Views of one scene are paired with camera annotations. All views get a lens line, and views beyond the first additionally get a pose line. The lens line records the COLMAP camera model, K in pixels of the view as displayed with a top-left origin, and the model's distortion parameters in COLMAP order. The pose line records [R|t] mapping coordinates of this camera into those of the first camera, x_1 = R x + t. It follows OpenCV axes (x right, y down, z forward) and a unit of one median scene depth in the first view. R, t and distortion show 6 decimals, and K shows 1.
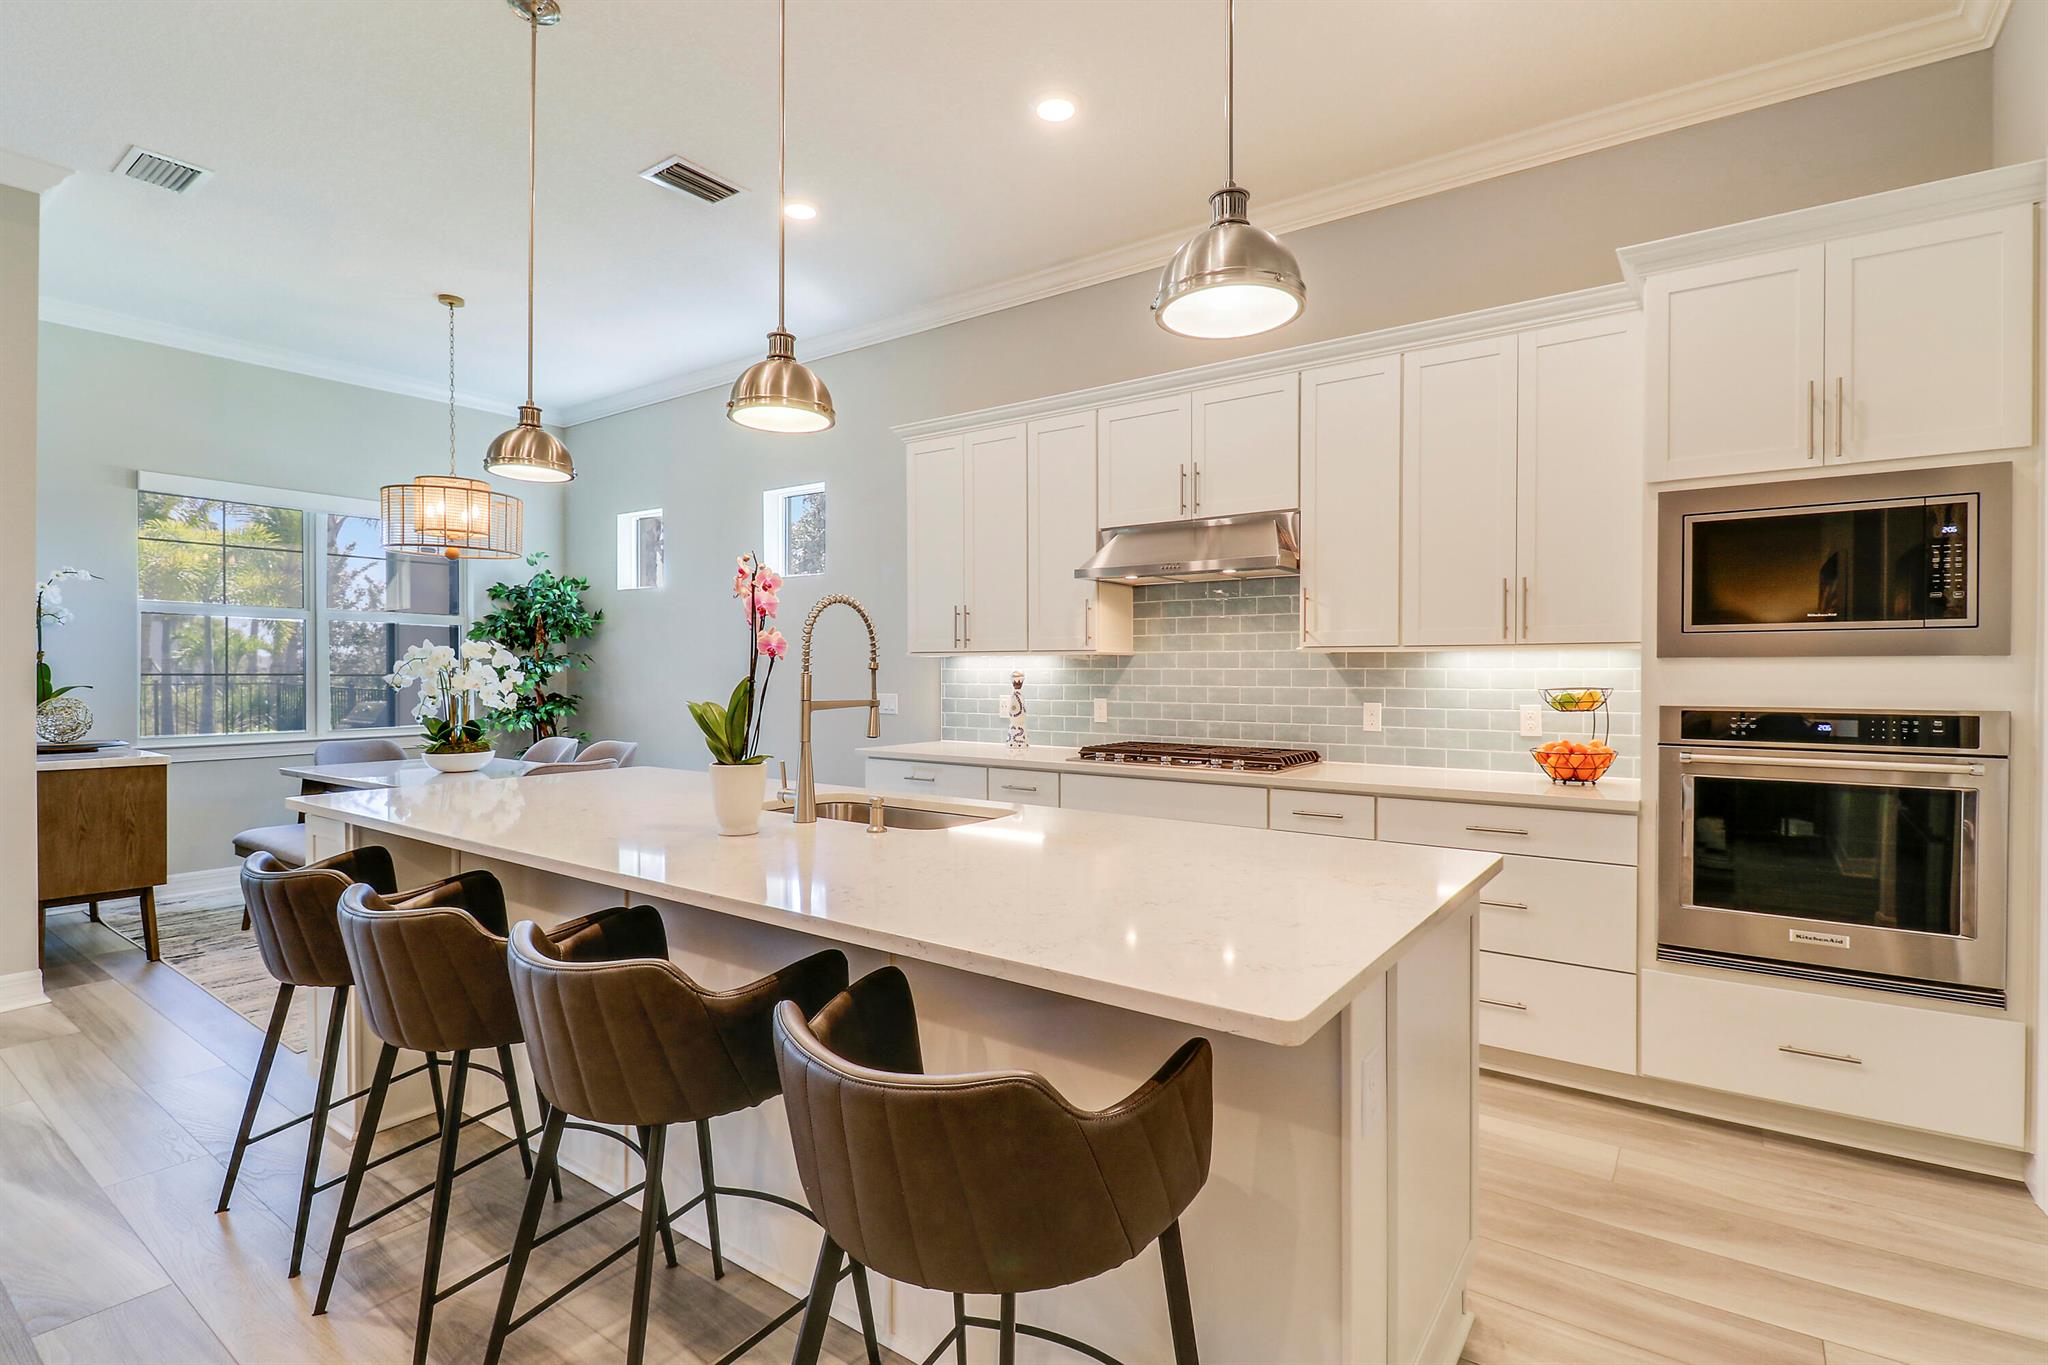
lens RADIAL K [[961.0, 0, 1041.7], [0, 961.0, 687.2], [0, 0, 1]] dist [-0.000525, -0.007804]
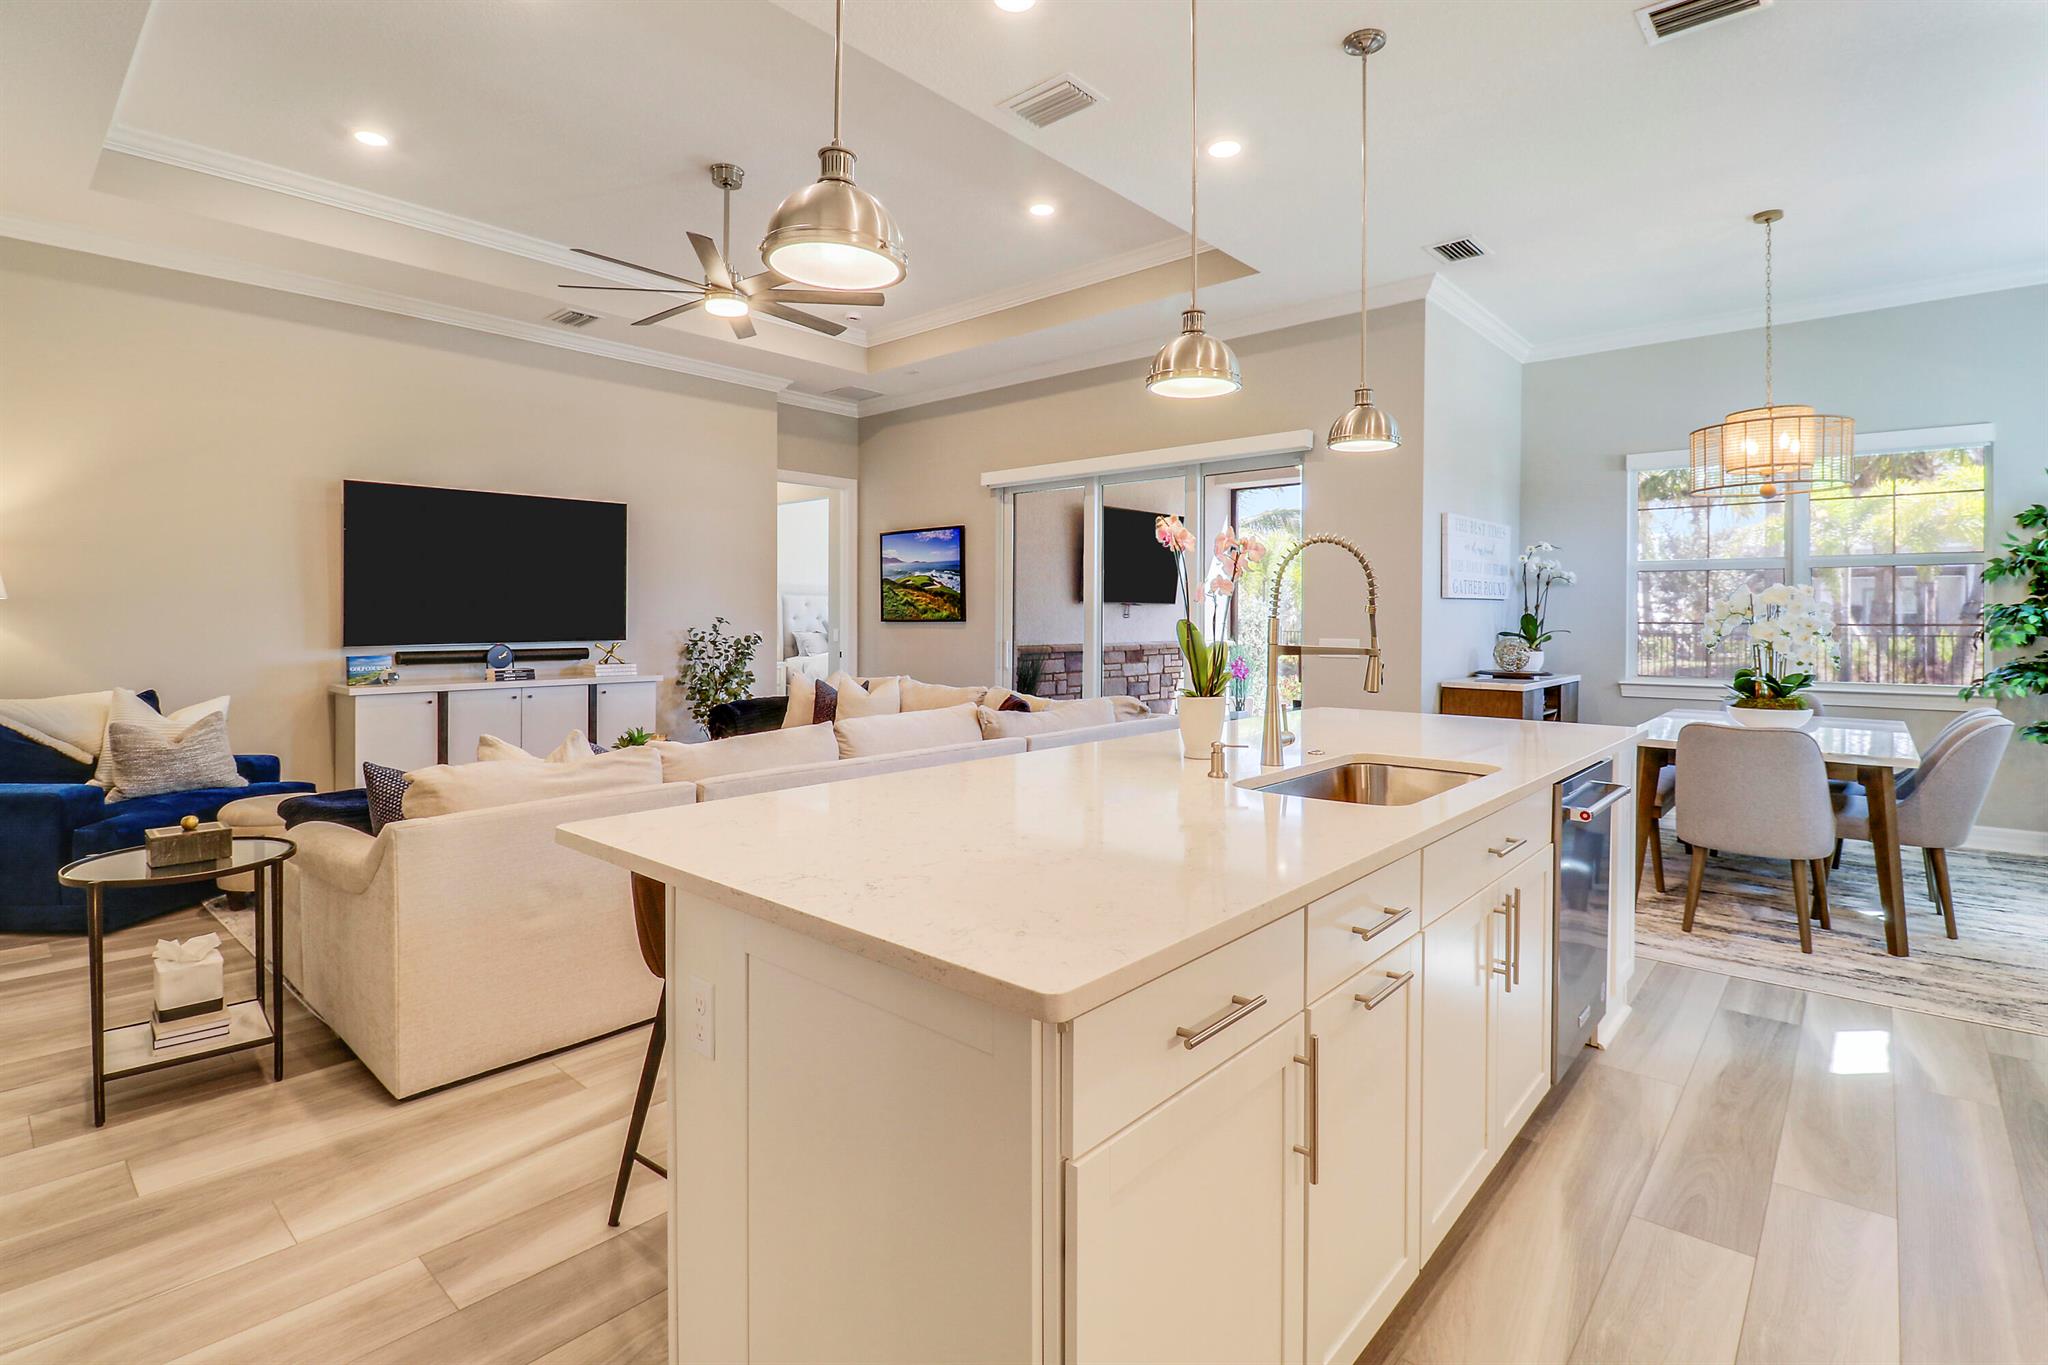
lens RADIAL K [[961.0, 0, 1009.3], [0, 961.0, 626.8], [0, 0, 1]] dist [-0.000525, -0.007804]
pose [[-0.123515, 0.008008, -0.992310, 0.483211], [-0.021752, 0.999705, 0.010776, -0.008803], [0.992104, 0.022916, -0.123304, 0.522826]]
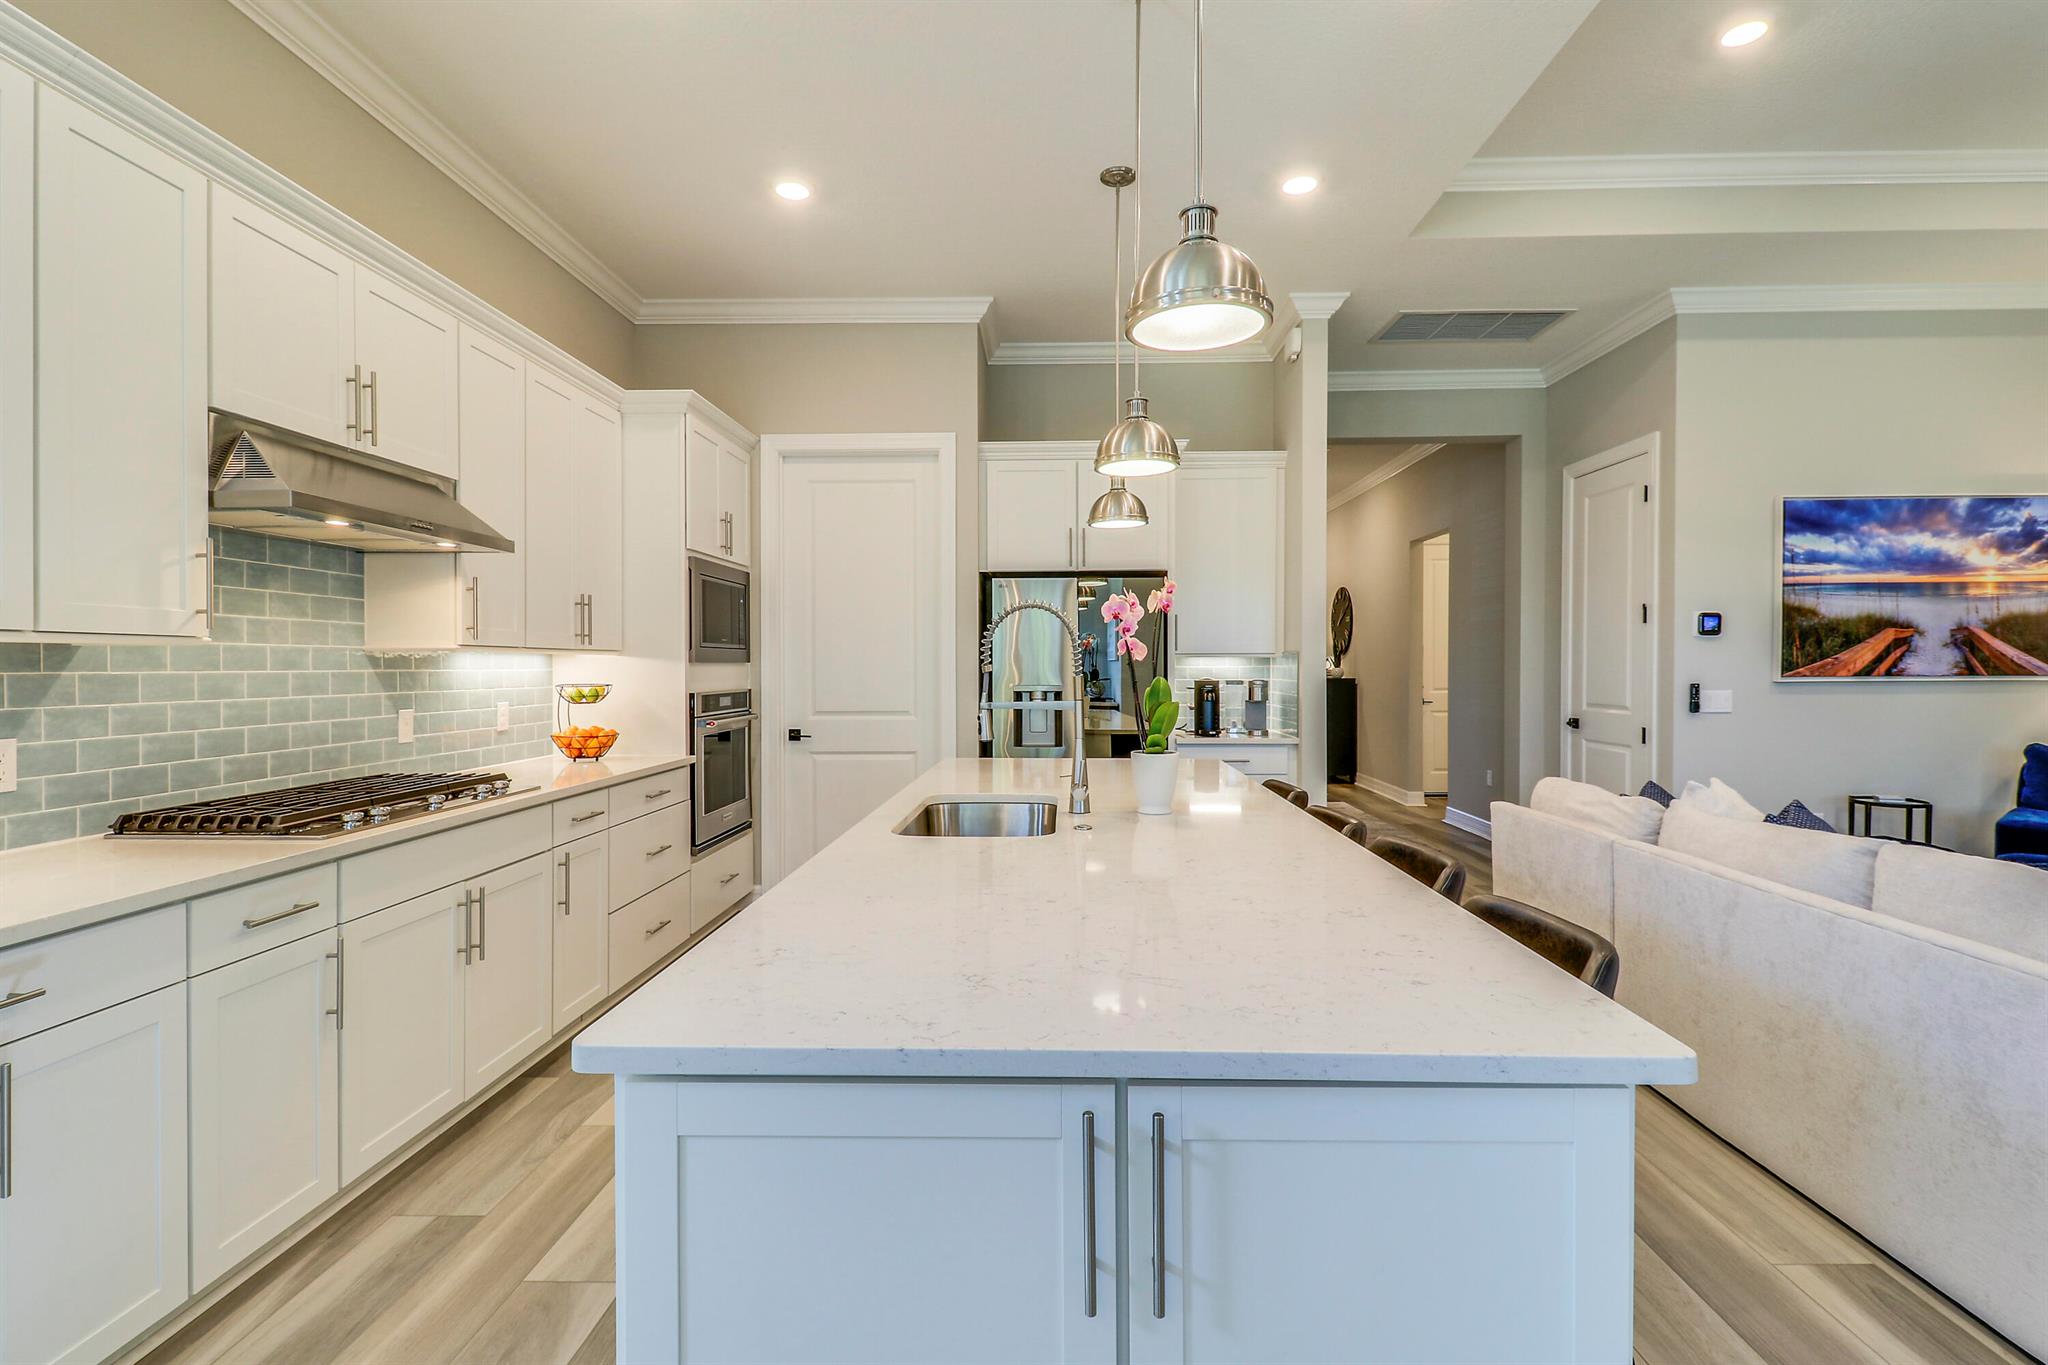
lens RADIAL K [[961.0, 0, 1040.3], [0, 961.0, 676.8], [0, 0, 1]] dist [-0.000525, -0.007804]
pose [[-0.557386, -0.009517, 0.830199, -0.682422], [0.015980, 0.999626, 0.022187, -0.023251], [-0.830099, 0.025633, -0.557026, 0.998518]]
